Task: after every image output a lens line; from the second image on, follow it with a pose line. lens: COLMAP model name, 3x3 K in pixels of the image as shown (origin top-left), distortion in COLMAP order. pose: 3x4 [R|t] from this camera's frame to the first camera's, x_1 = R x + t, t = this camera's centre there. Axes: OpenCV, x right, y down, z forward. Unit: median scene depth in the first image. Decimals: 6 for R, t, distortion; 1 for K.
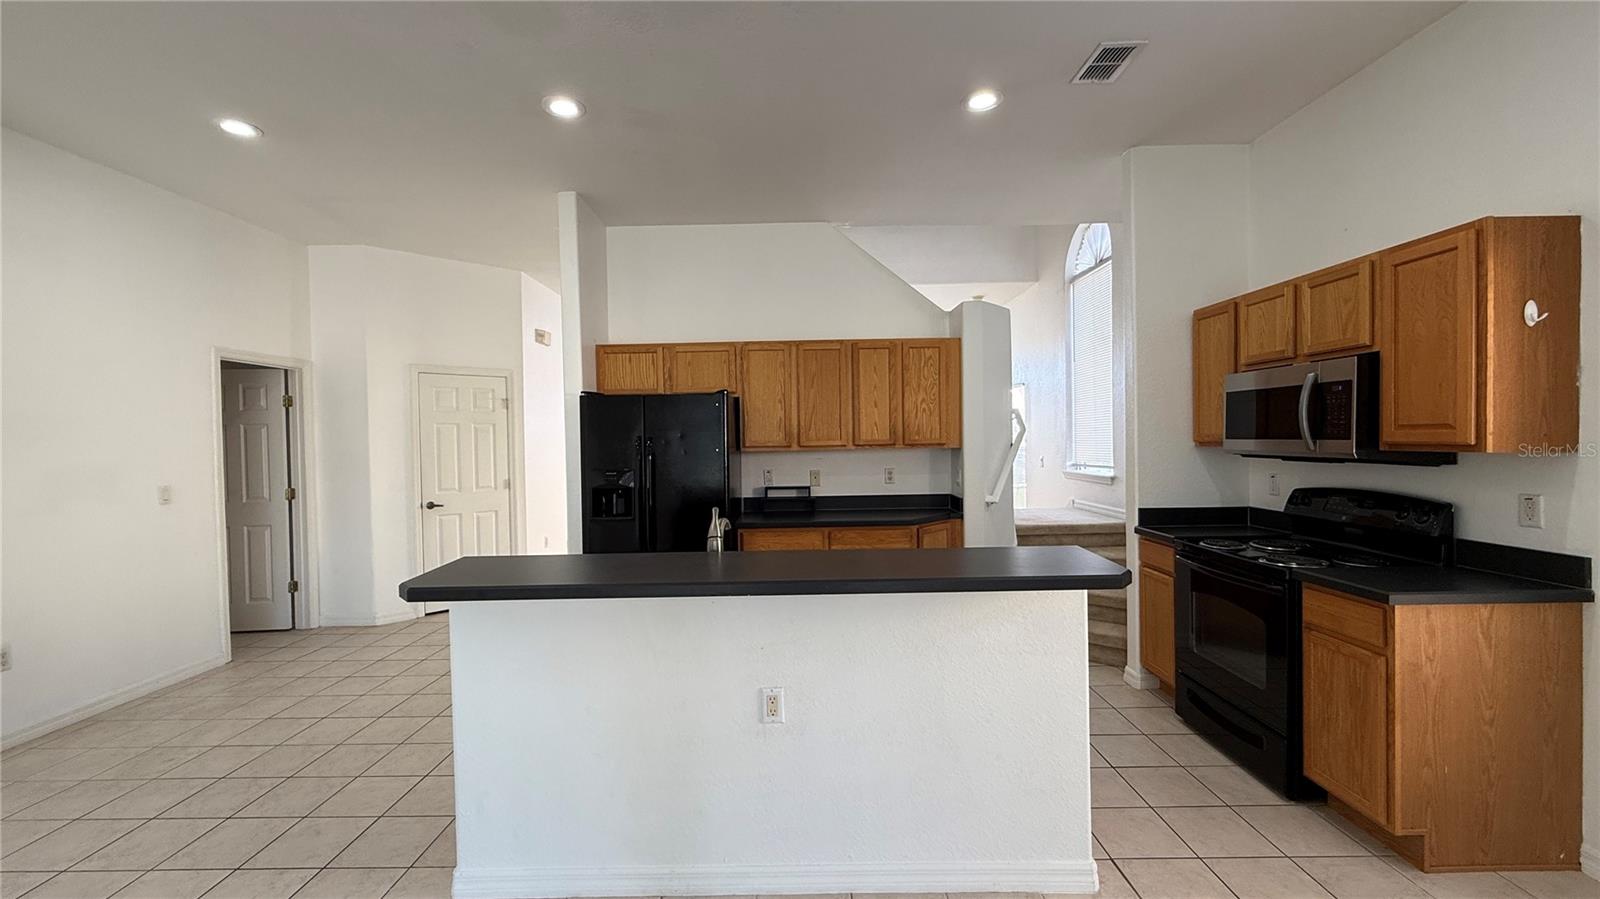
lens RADIAL K [[635.2, 0, 800.3], [0, 635.2, 450.4], [0, 0, 1]] dist [-0.005614, 0.000281]
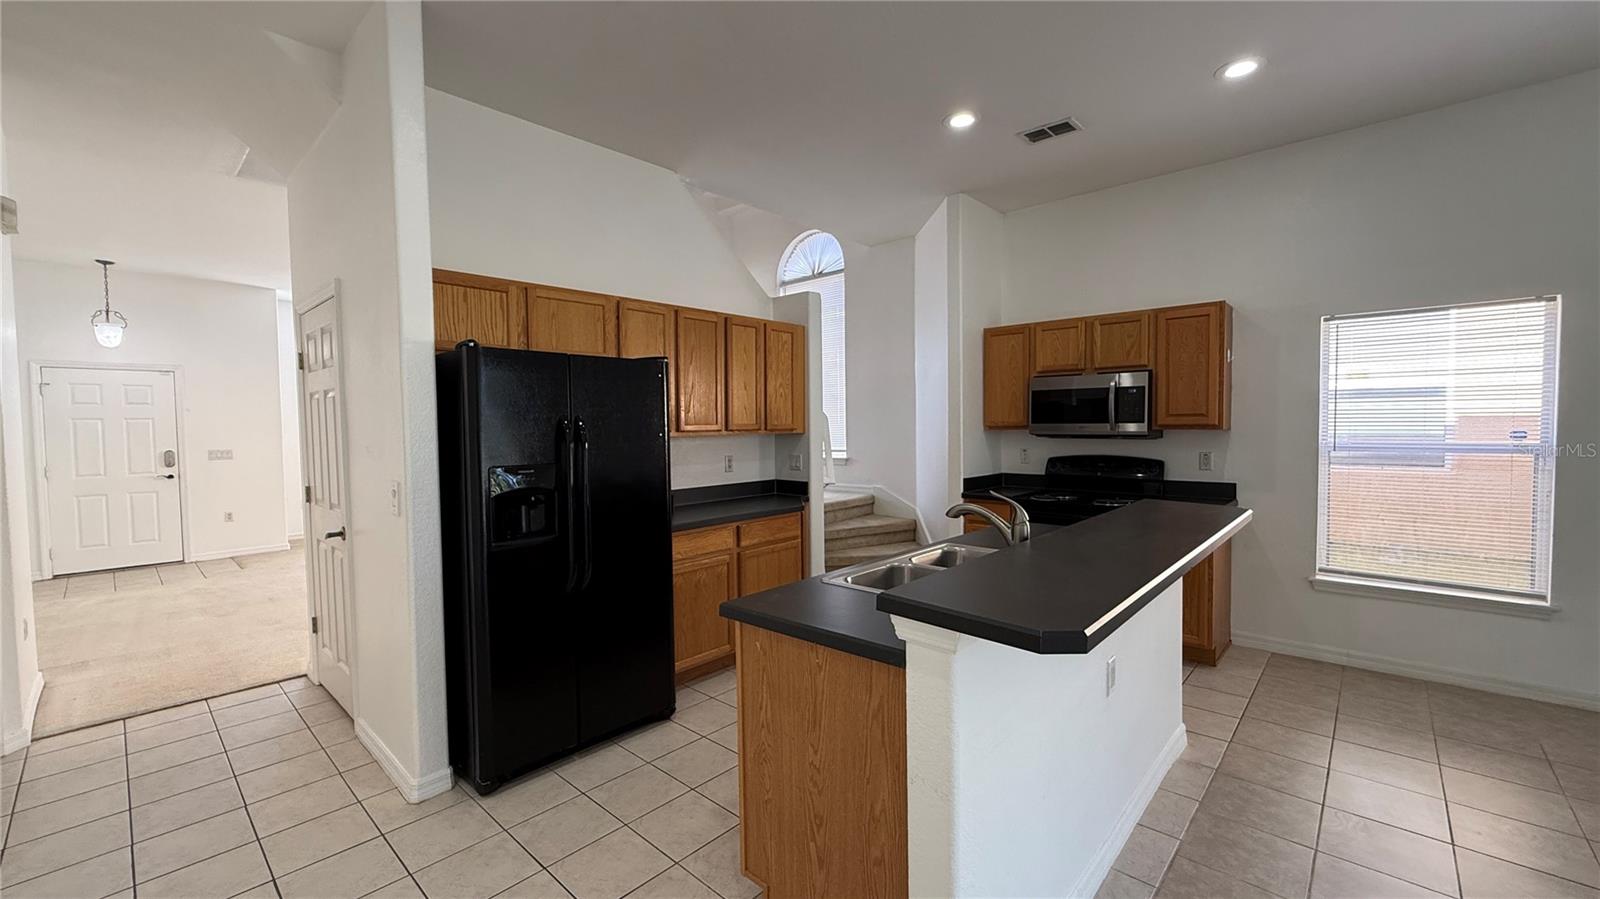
lens RADIAL K [[635.2, 0, 802.5], [0, 635.2, 450.1], [0, 0, 1]] dist [-0.005614, 0.000281]
pose [[0.672946, -0.021592, 0.739376, -0.515494], [0.015397, 0.999766, 0.015183, 0.008091], [-0.739531, 0.001167, 0.673121, 0.311412]]
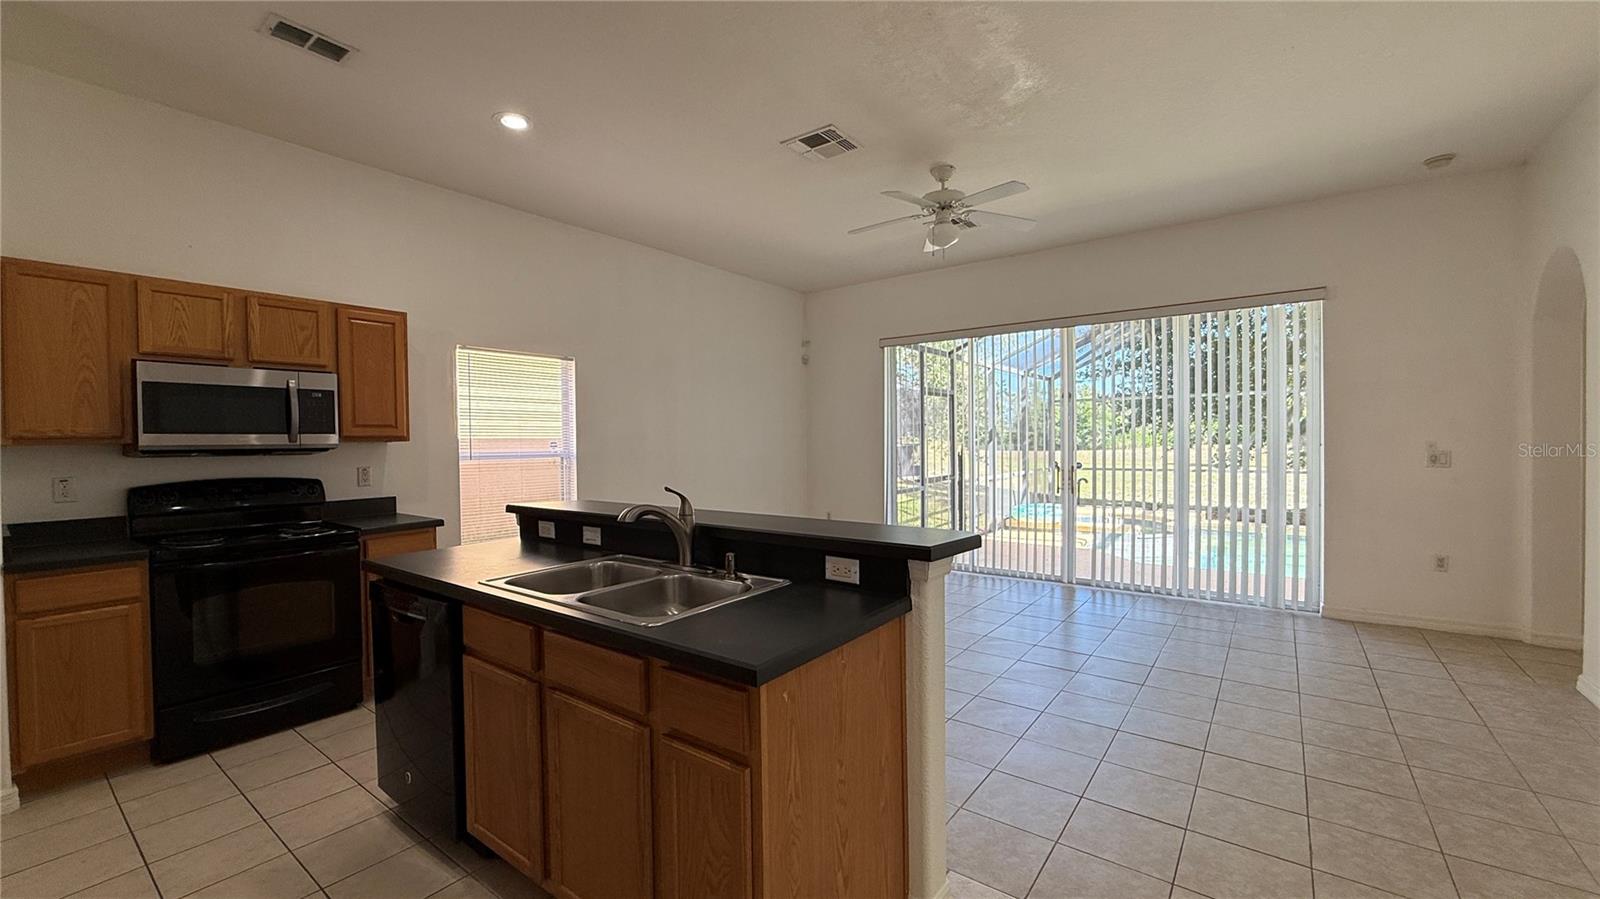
lens RADIAL K [[635.2, 0, 794.4], [0, 635.2, 451.5], [0, 0, 1]] dist [-0.005614, 0.000281]
pose [[-0.793801, 0.015831, 0.607971, -0.427019], [0.039550, 0.998889, 0.025628, 0.014228], [-0.606890, 0.044388, -0.793546, 0.835496]]
